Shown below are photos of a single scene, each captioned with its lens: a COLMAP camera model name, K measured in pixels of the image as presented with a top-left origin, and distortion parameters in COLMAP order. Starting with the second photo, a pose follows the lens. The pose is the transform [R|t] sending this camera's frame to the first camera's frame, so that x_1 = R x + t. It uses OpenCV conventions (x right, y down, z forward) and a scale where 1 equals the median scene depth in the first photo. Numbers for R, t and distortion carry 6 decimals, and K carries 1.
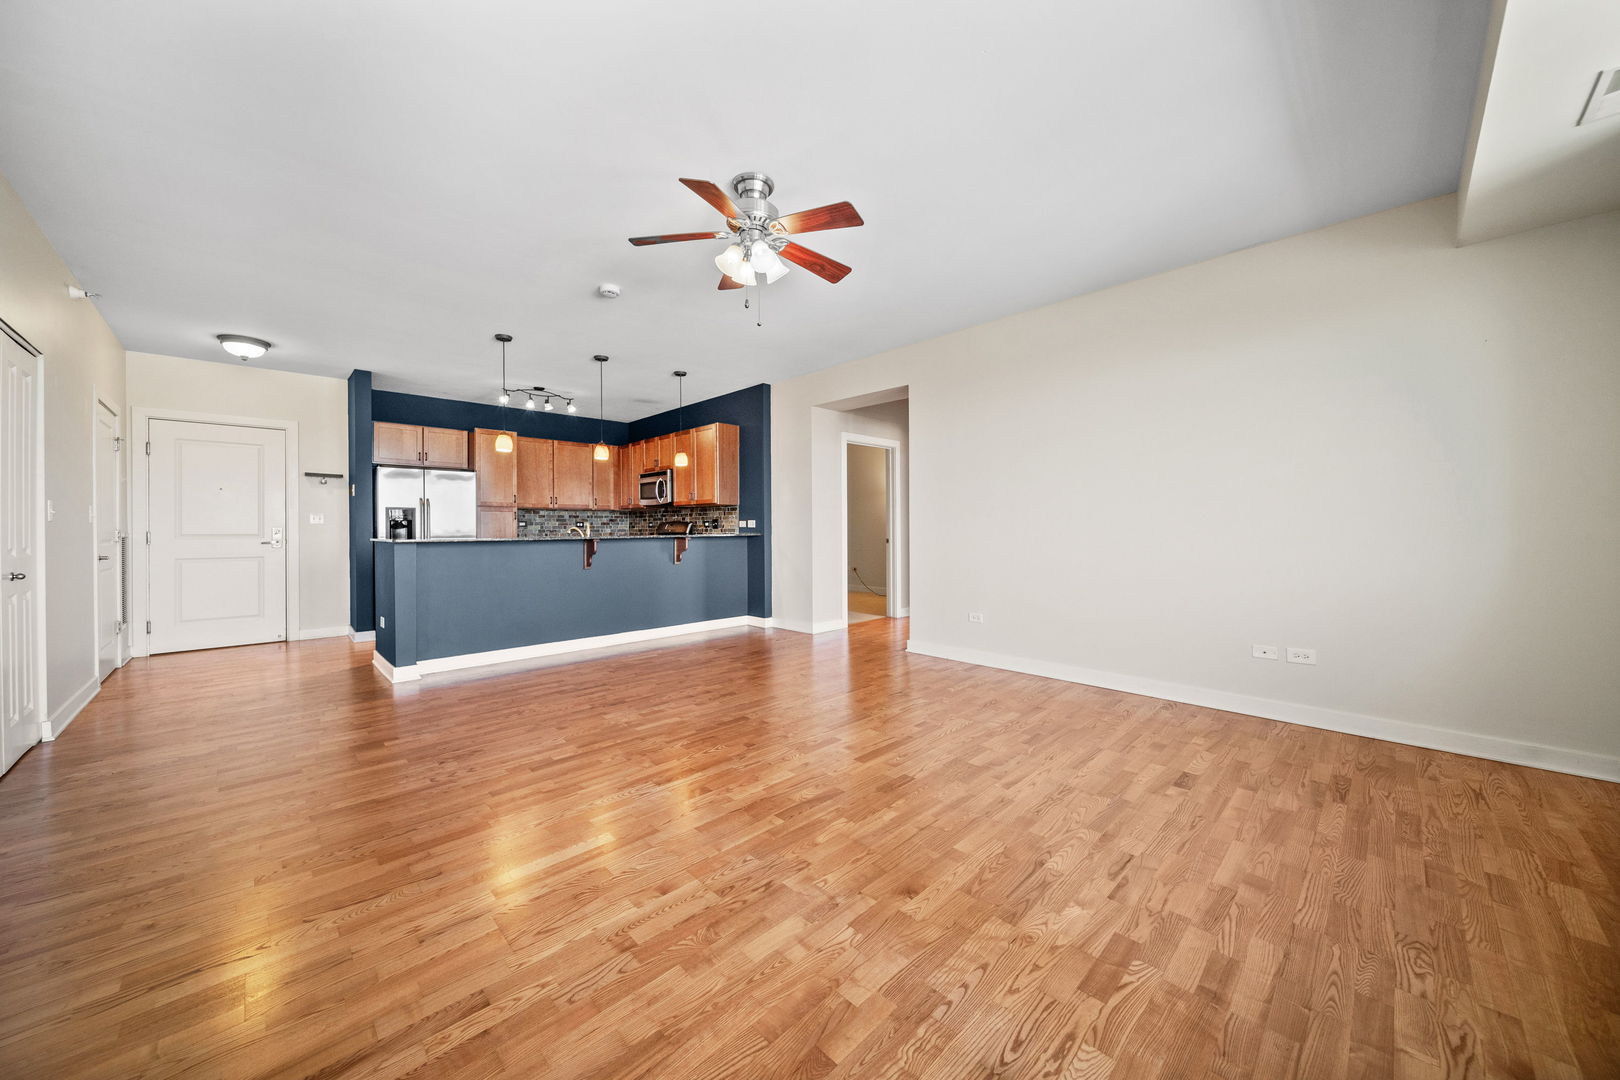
lens RADIAL K [[572.9, 0, 808.2], [0, 572.9, 525.0], [0, 0, 1]] dist [-0.000984, -0.000233]
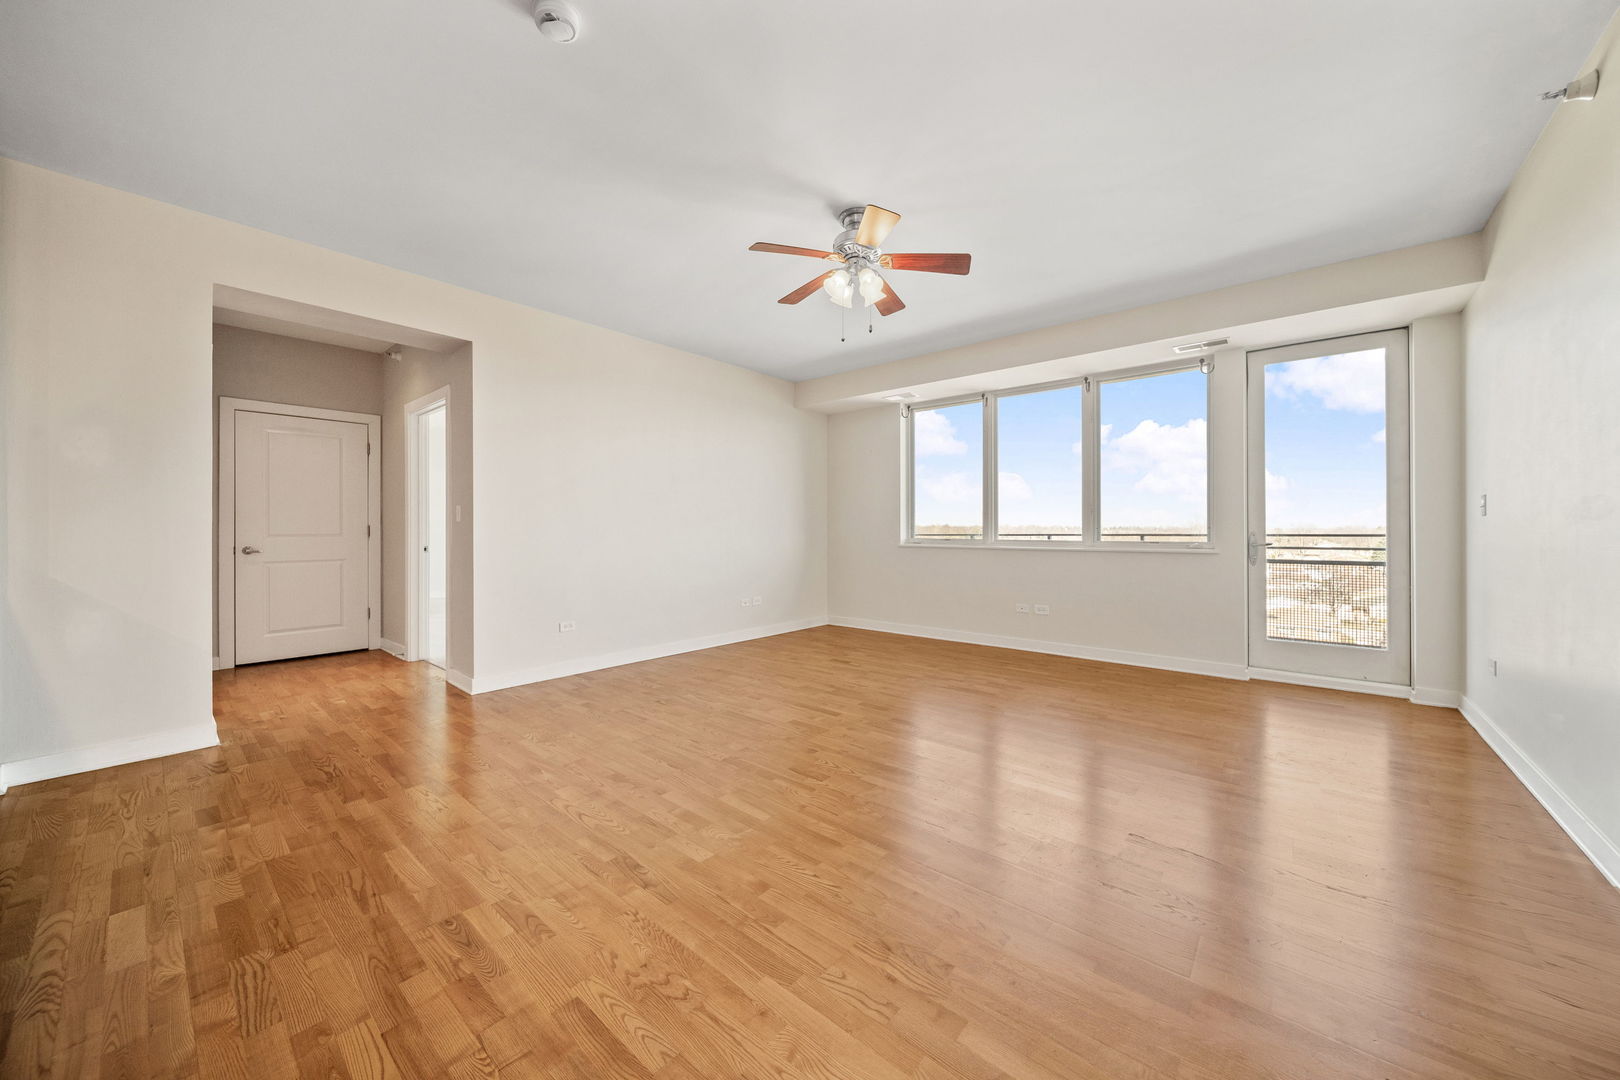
lens RADIAL K [[577.2, 0, 802.1], [0, 577.2, 532.0], [0, 0, 1]] dist [-0.002645, -0.000603]
pose [[-0.089855, 0.001364, 0.995954, -0.482558], [-0.003023, 0.999994, -0.001643, 0.004557], [-0.995950, -0.003158, -0.089850, 0.490955]]
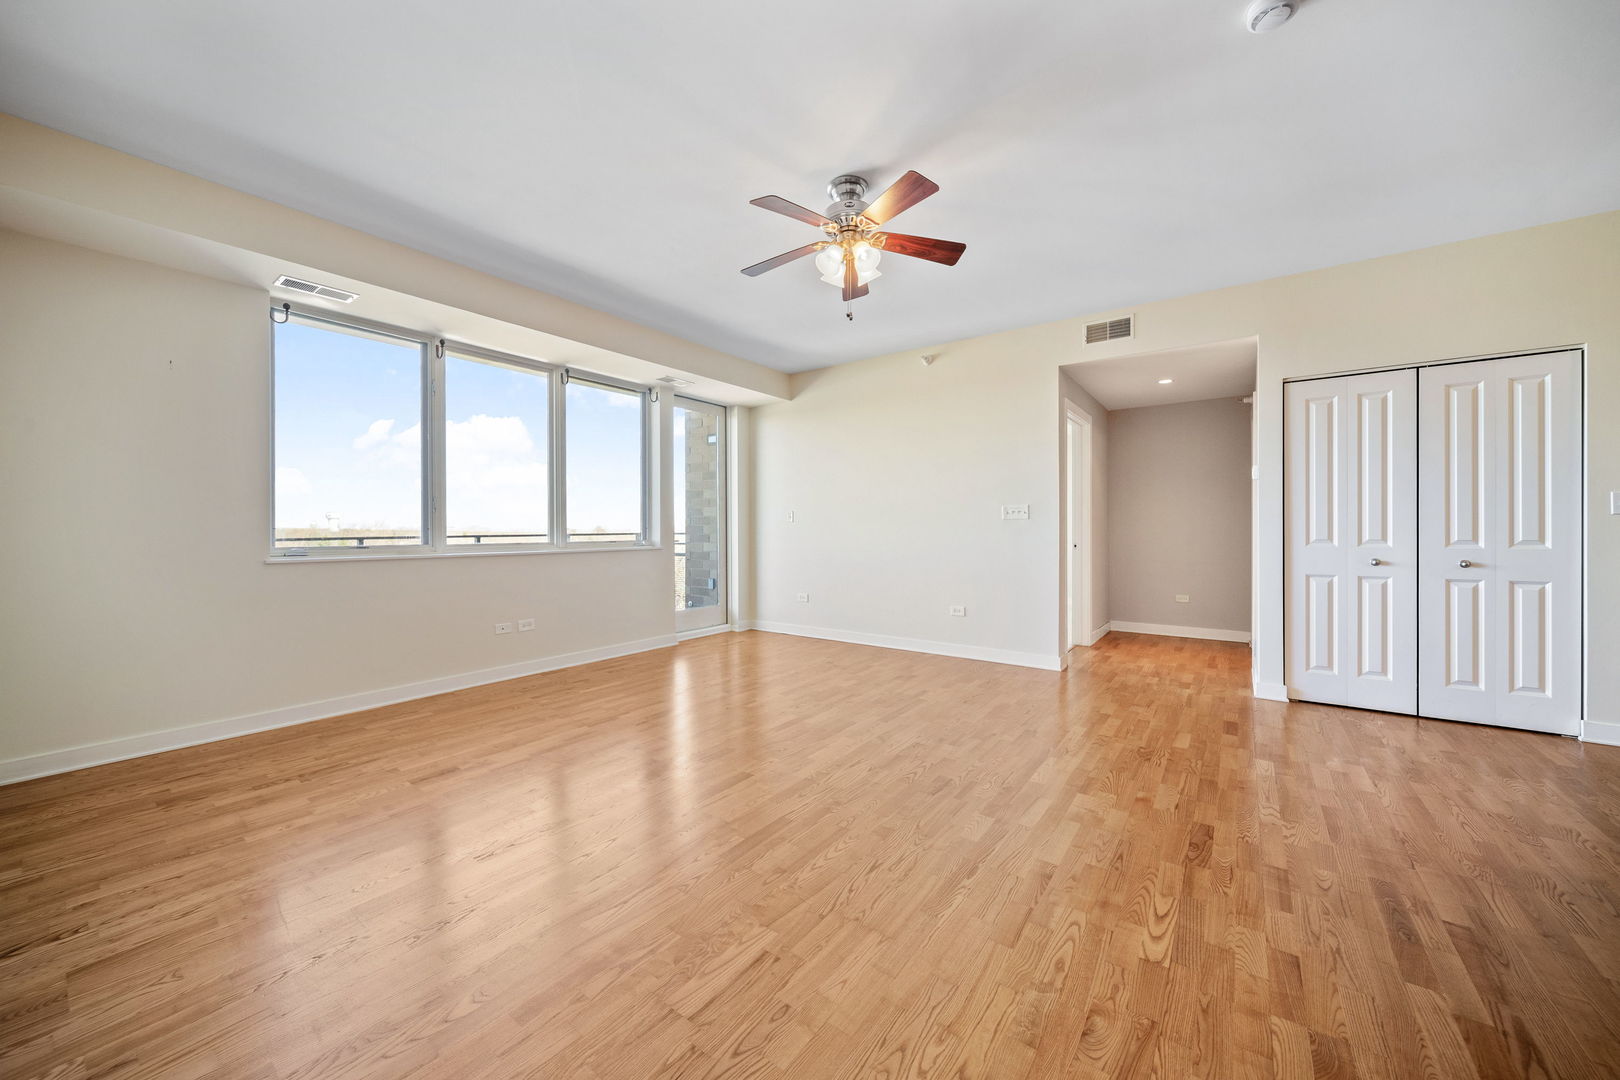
lens RADIAL K [[581.5, 0, 810.2], [0, 581.5, 533.5], [0, 0, 1]] dist [0.000107, -0.002317]
pose [[-0.986301, 0.012859, -0.164456, 0.054759], [0.011823, 0.999904, 0.007273, 0.001157], [0.164534, 0.005229, -0.986358, 0.811448]]
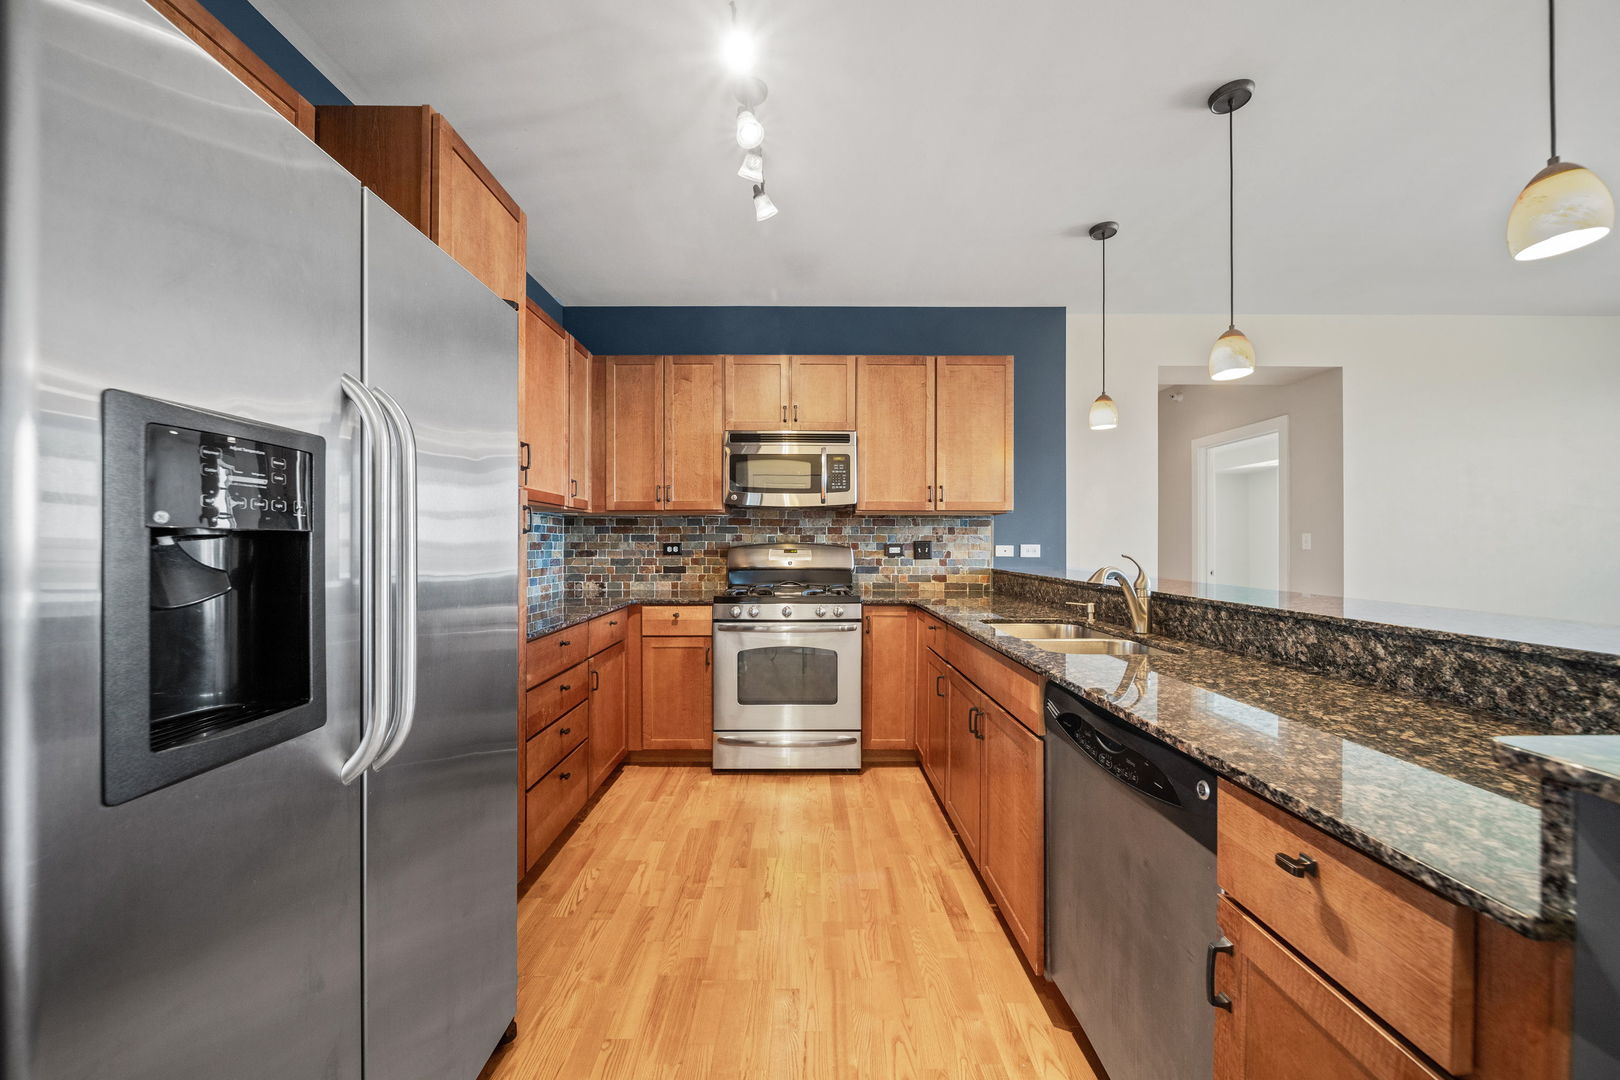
lens RADIAL K [[571.1, 0, 811.5], [0, 571.1, 543.1], [0, 0, 1]] dist [-0.000344, -0.000092]
pose [[0.692745, 0.008508, 0.721133, -0.648349], [-0.009540, 0.999951, -0.002633, -0.006107], [-0.721120, -0.005055, 0.692792, 0.763001]]
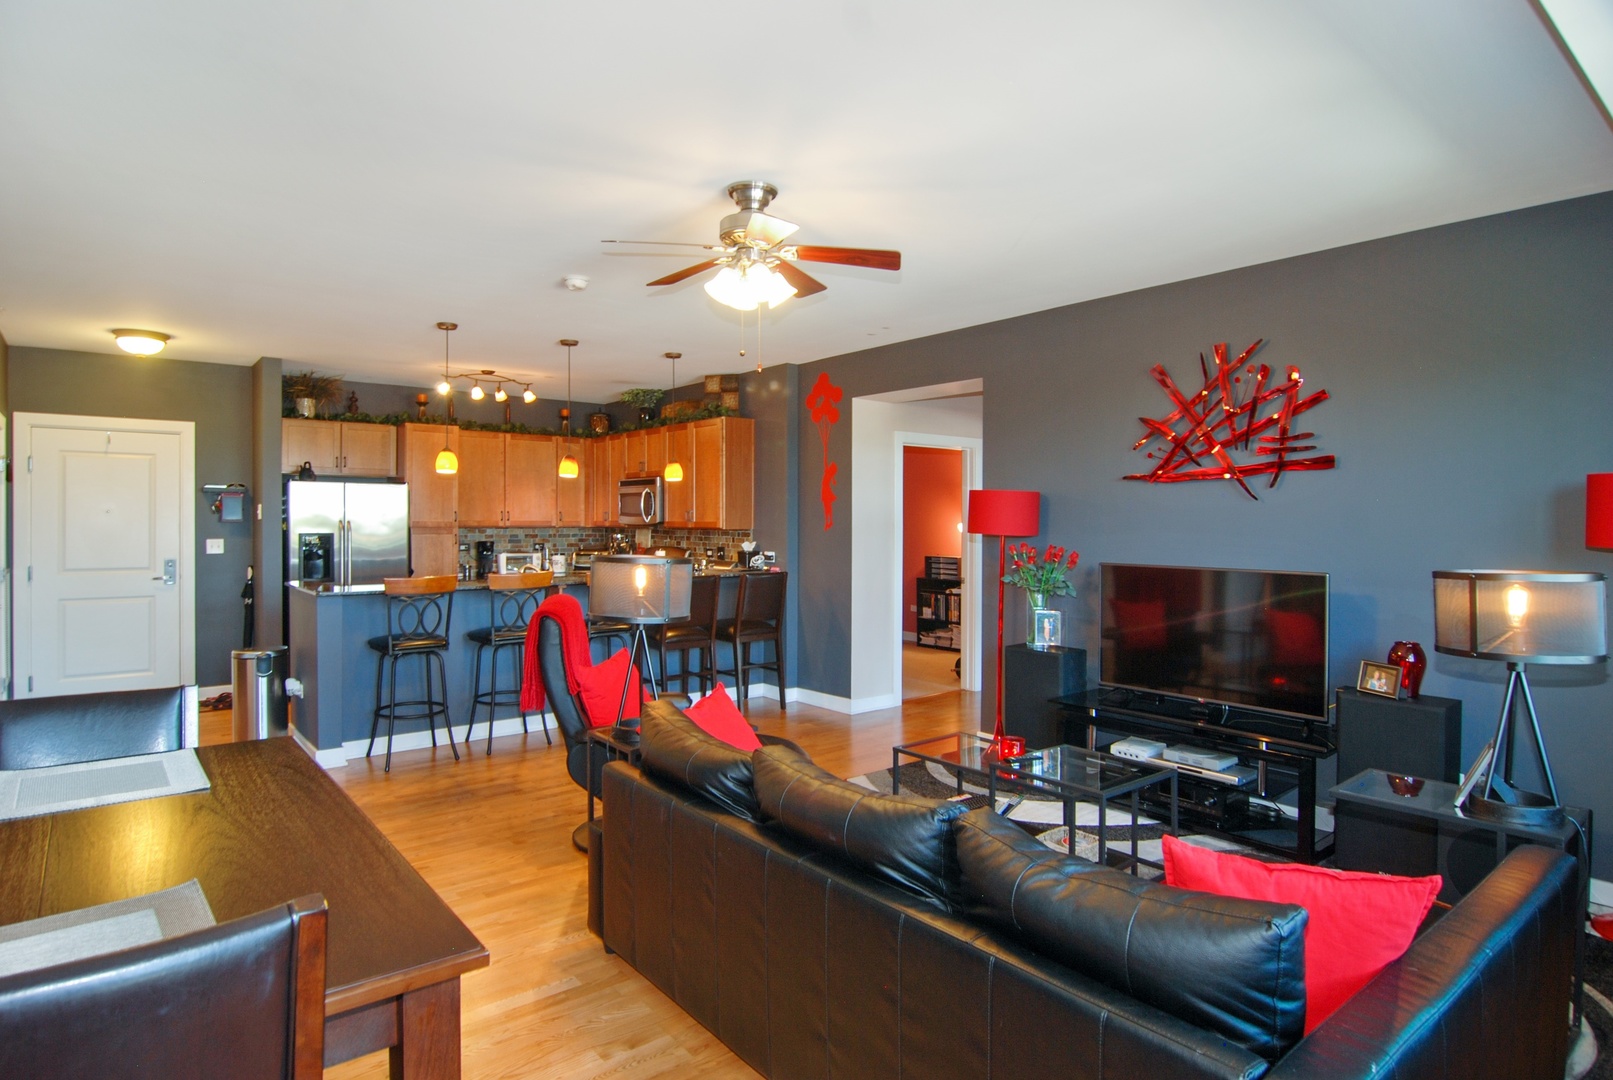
lens RADIAL K [[874.5, 0, 786.9], [0, 874.5, 518.7], [0, 0, 1]] dist [-0.003320, -0.012329]
pose [[0.994889, 0.008445, -0.100619, 0.033123], [-0.008054, 0.999958, 0.004290, -0.054310], [0.100651, -0.003458, 0.994916, -0.093028]]
